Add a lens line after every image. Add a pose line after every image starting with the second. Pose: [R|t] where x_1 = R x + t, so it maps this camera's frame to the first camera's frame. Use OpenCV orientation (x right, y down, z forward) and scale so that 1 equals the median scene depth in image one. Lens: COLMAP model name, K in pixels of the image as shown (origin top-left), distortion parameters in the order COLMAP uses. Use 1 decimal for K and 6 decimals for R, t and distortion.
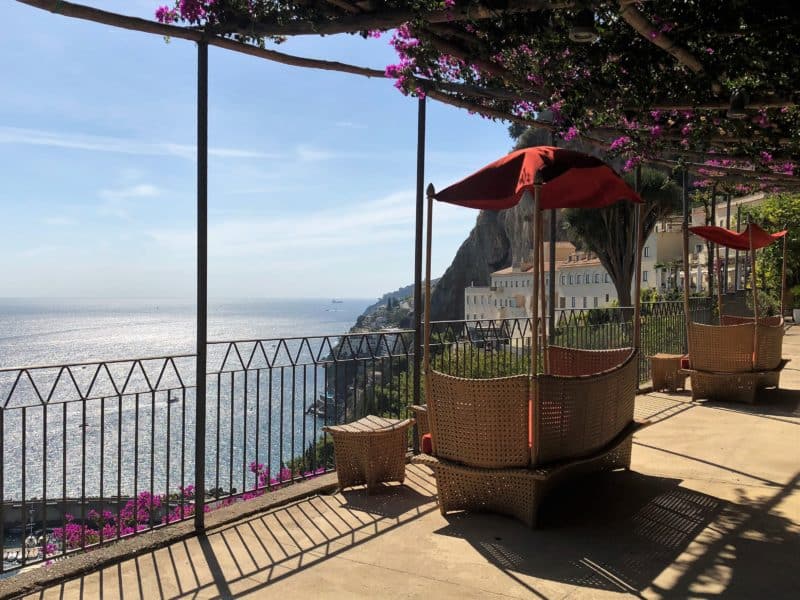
lens RADIAL K [[657.3, 0, 397.5], [0, 657.3, 296.3], [0, 0, 1]] dist [0.088268, -0.126418]
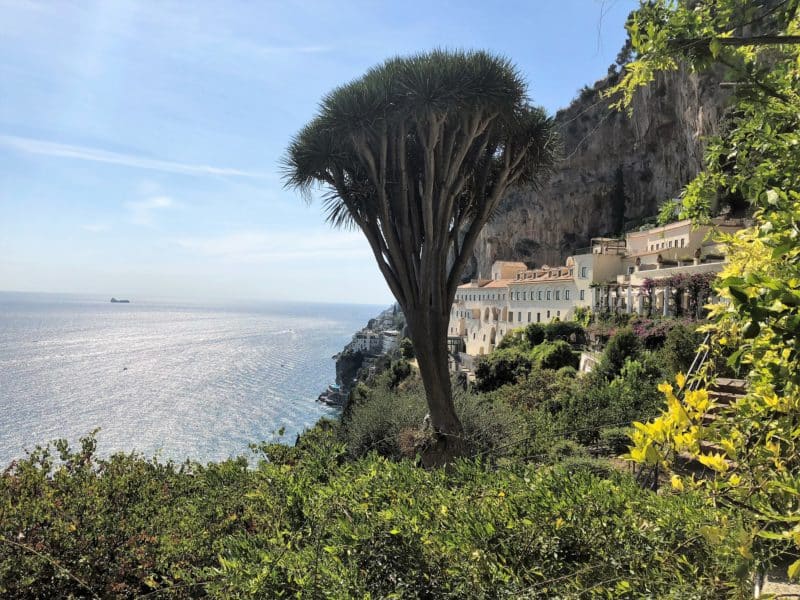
lens RADIAL K [[657.3, 0, 397.5], [0, 657.3, 296.3], [0, 0, 1]] dist [0.088268, -0.126418]
pose [[0.995487, 0.038080, 0.086918, -0.074925], [-0.036703, 0.999175, -0.017388, 0.004380], [-0.087508, 0.014120, 0.996064, -0.151673]]
